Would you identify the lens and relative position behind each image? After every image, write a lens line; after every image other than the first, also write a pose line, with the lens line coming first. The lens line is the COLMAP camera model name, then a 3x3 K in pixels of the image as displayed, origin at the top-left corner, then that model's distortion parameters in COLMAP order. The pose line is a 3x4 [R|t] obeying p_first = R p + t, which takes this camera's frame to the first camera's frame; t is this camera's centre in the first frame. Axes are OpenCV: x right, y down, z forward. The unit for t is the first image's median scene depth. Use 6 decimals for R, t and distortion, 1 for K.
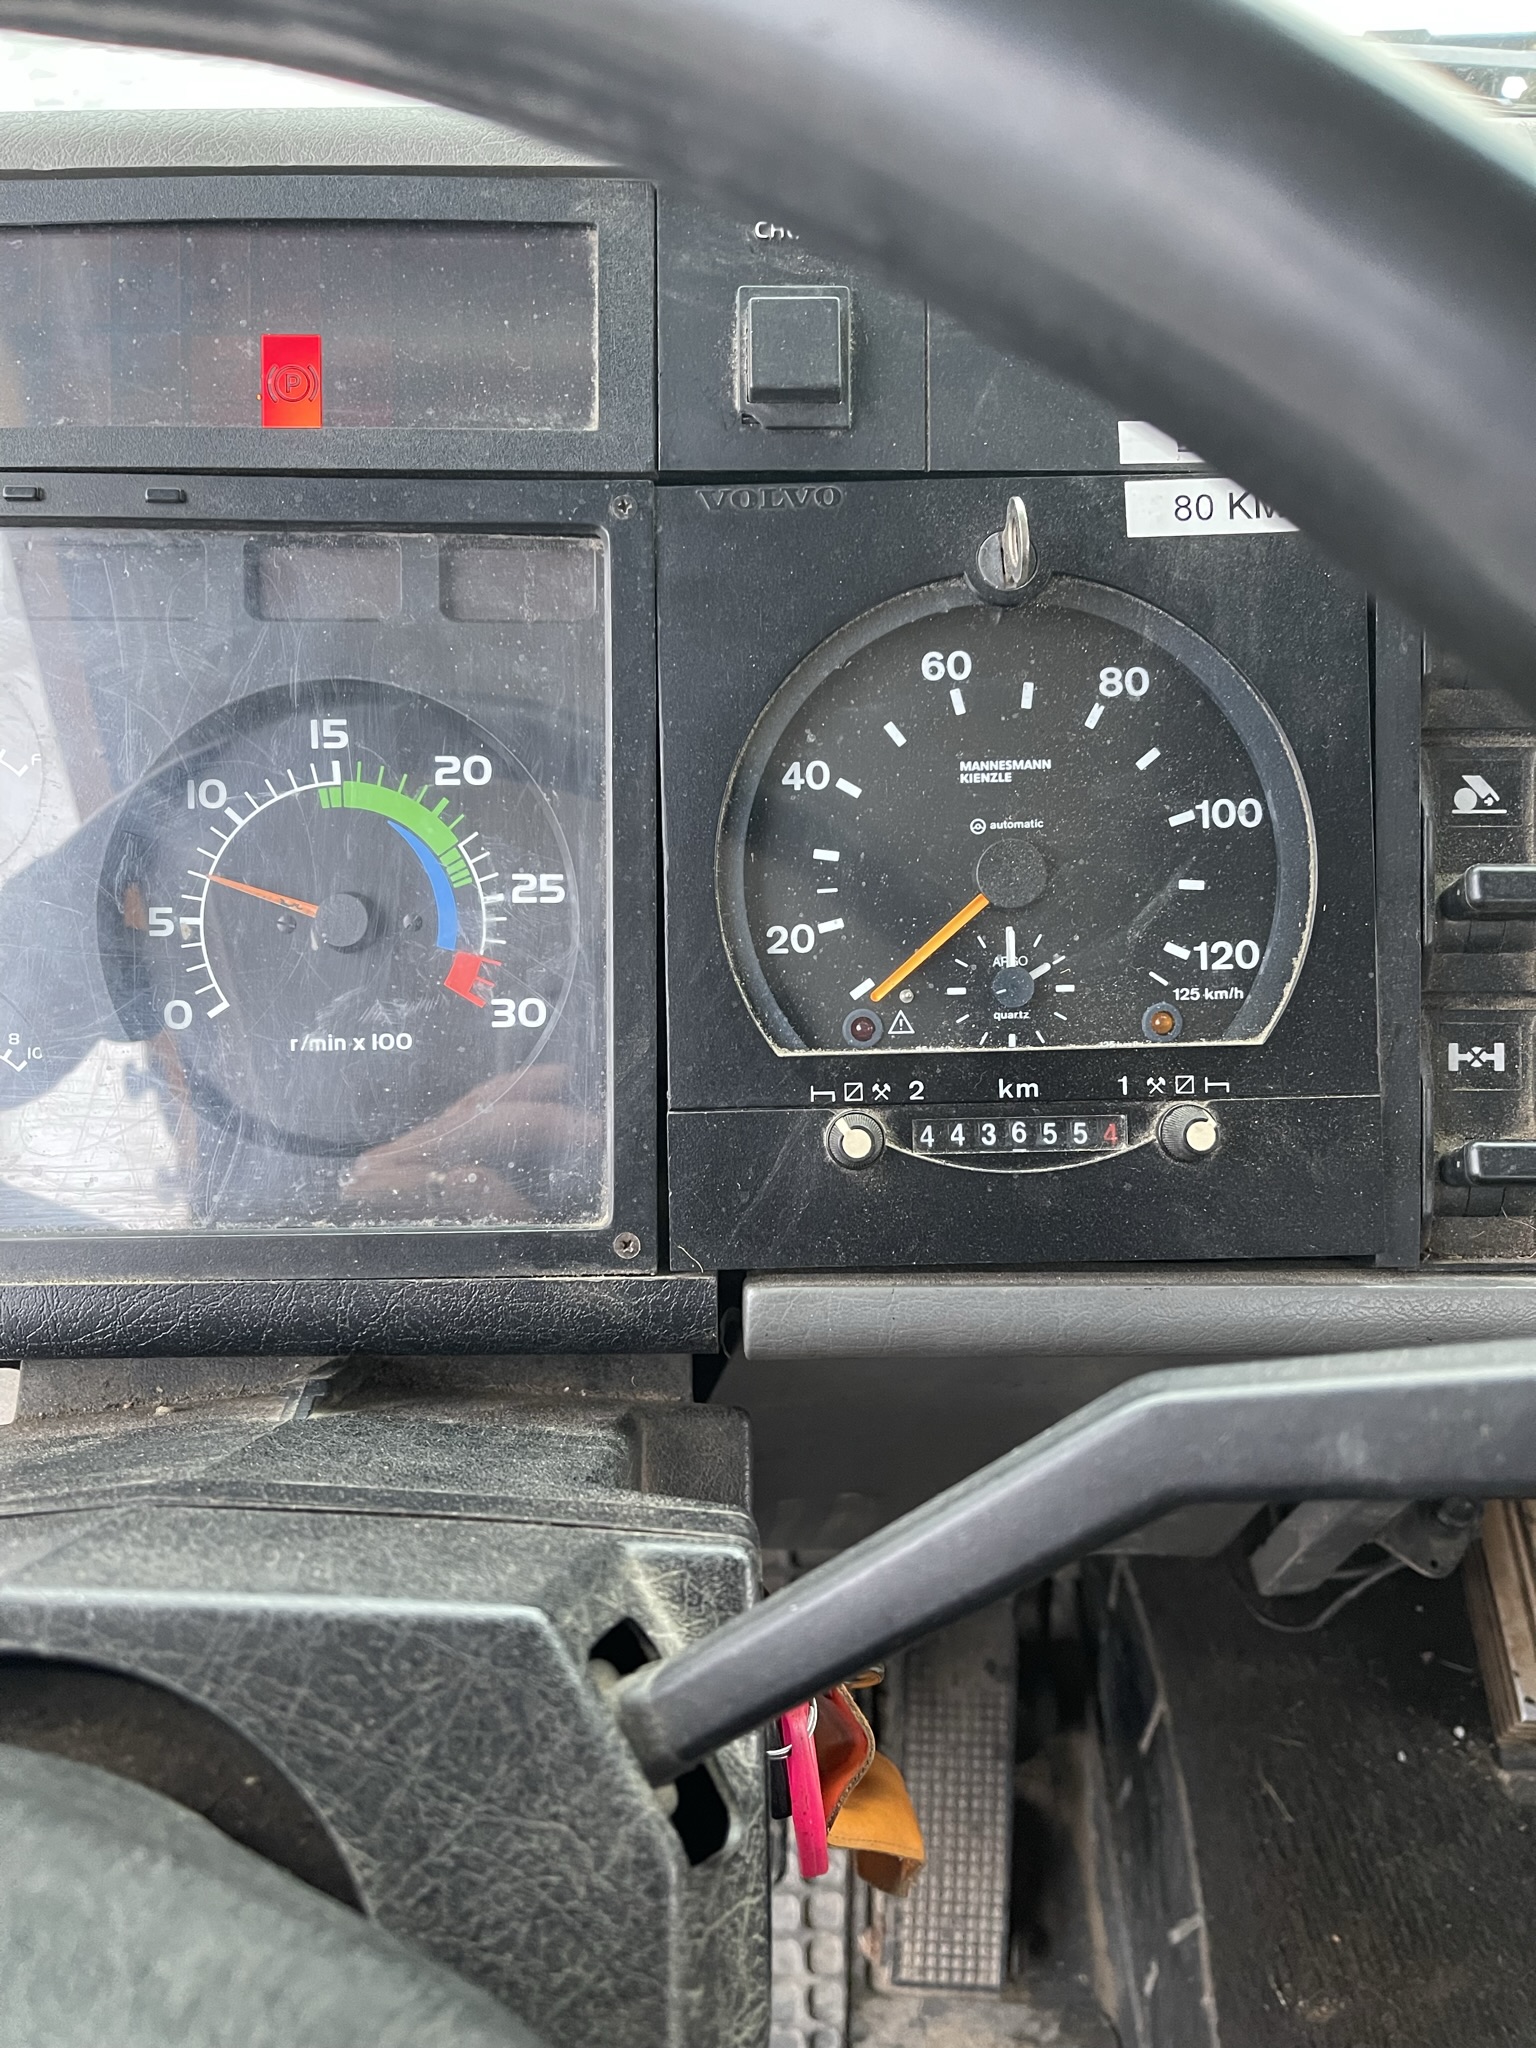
lens RADIAL K [[1551.8, 0, 765.3], [0, 1551.8, 1063.1], [0, 0, 1]] dist [0.104252, -0.372383]
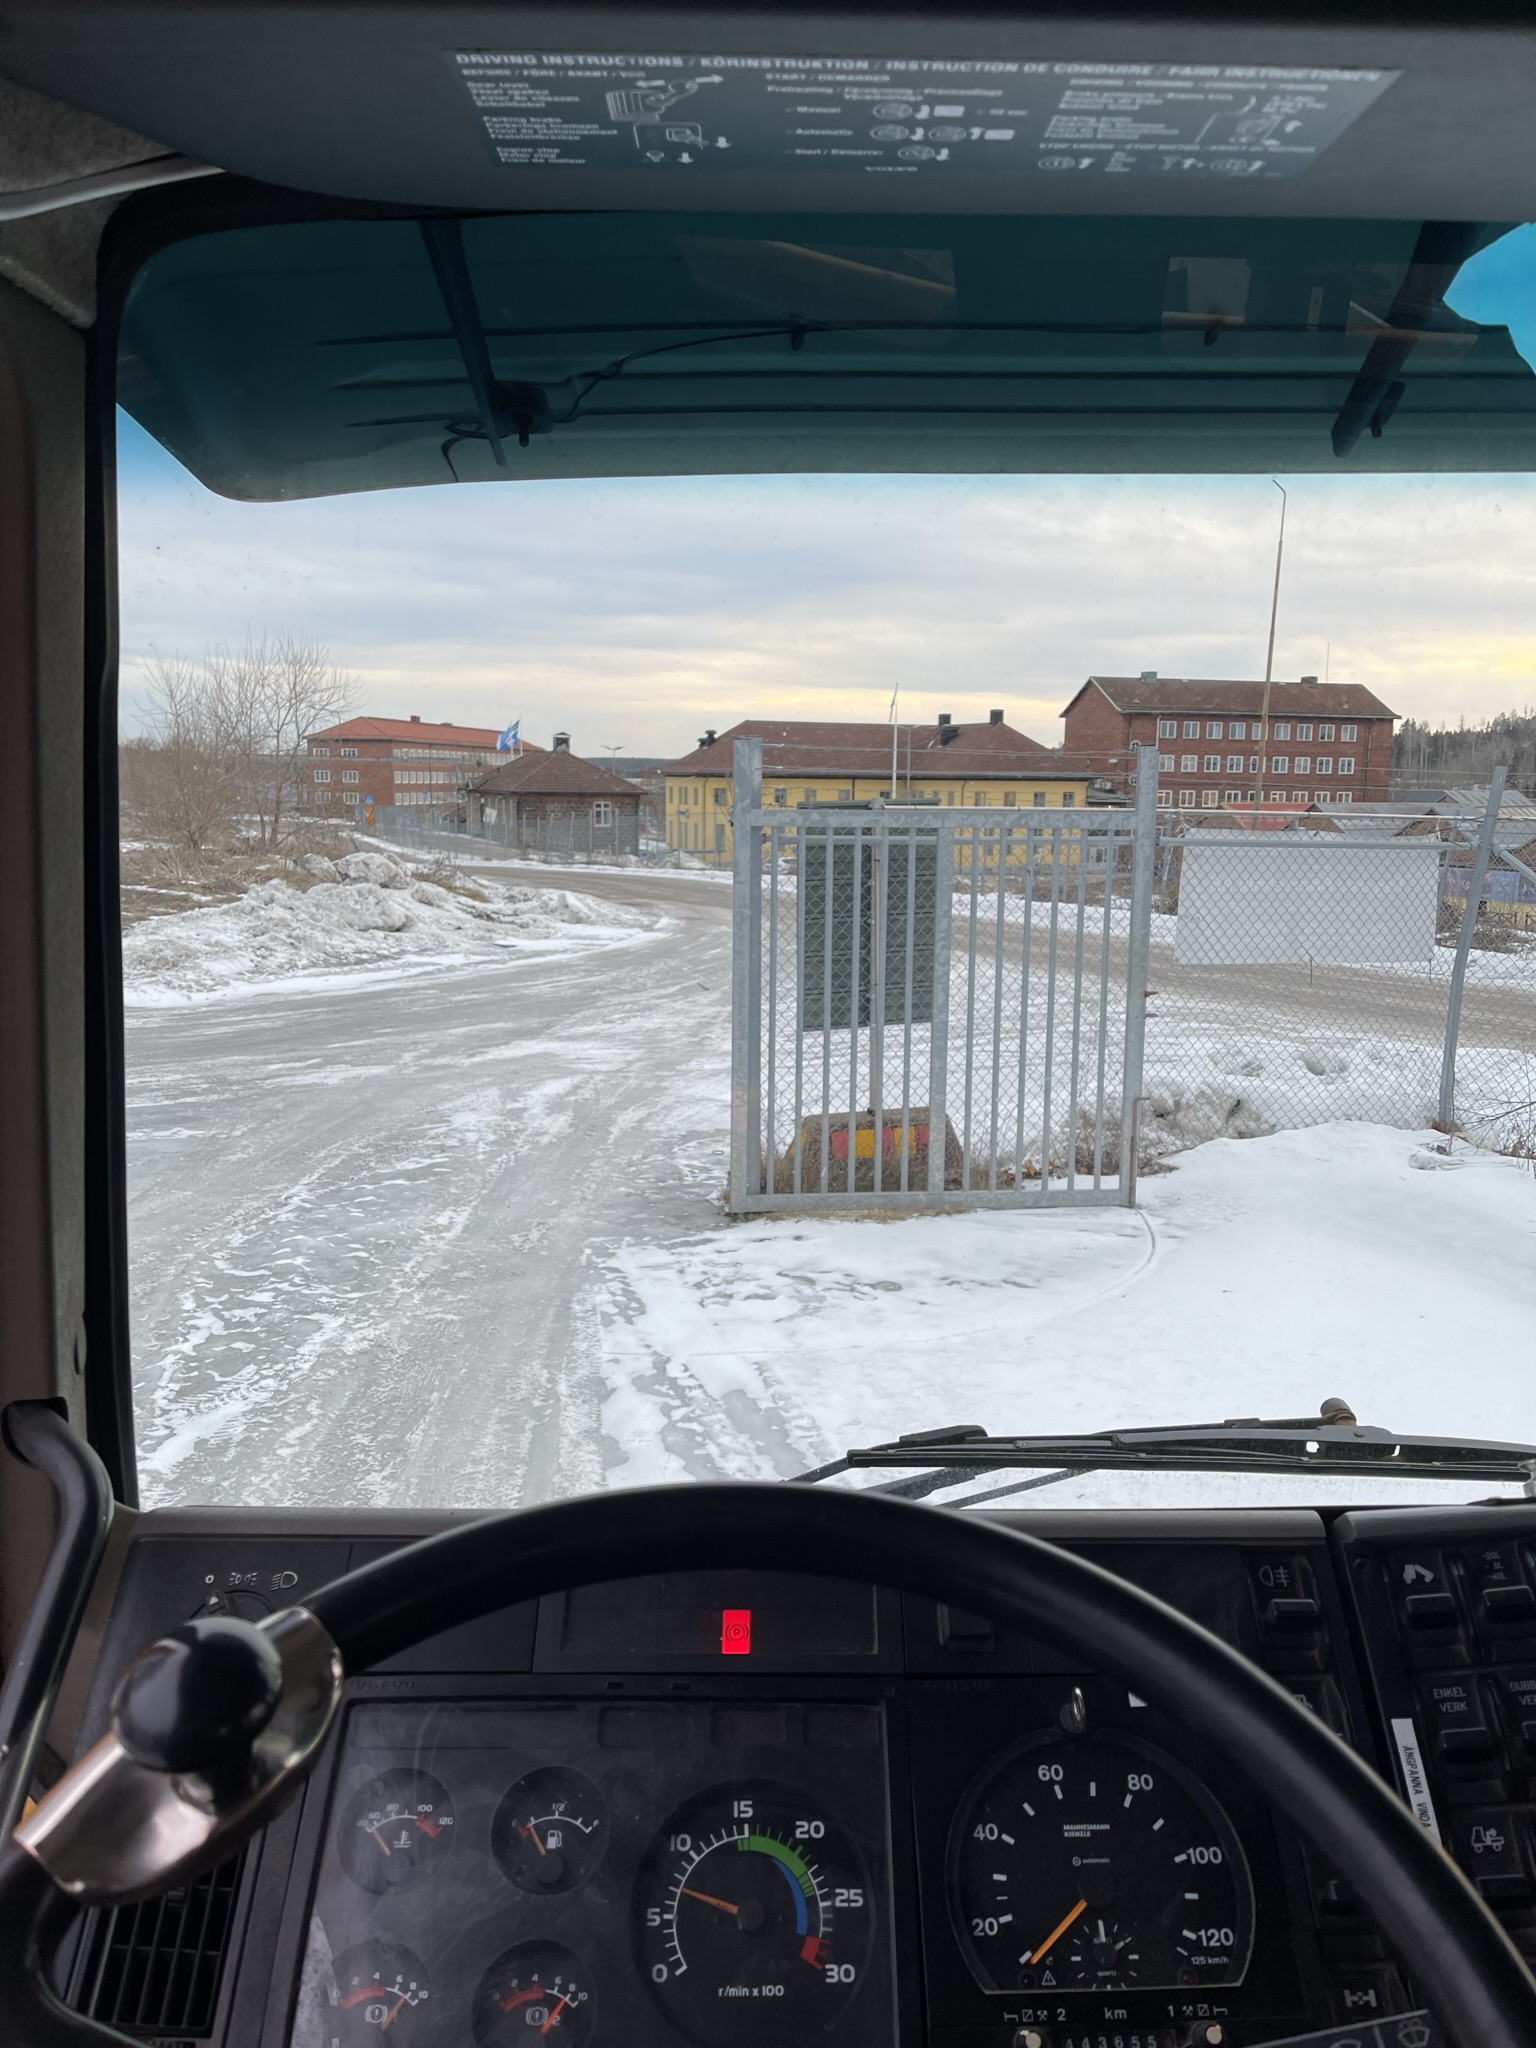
lens RADIAL K [[1558.8, 0, 777.1], [0, 1558.8, 1003.0], [0, 0, 1]] dist [0.082835, -0.095166]
pose [[0.999815, -0.006776, -0.018017, -0.194640], [-0.007165, 0.737752, -0.675034, 0.396651], [0.017866, 0.675038, 0.737567, -1.192564]]
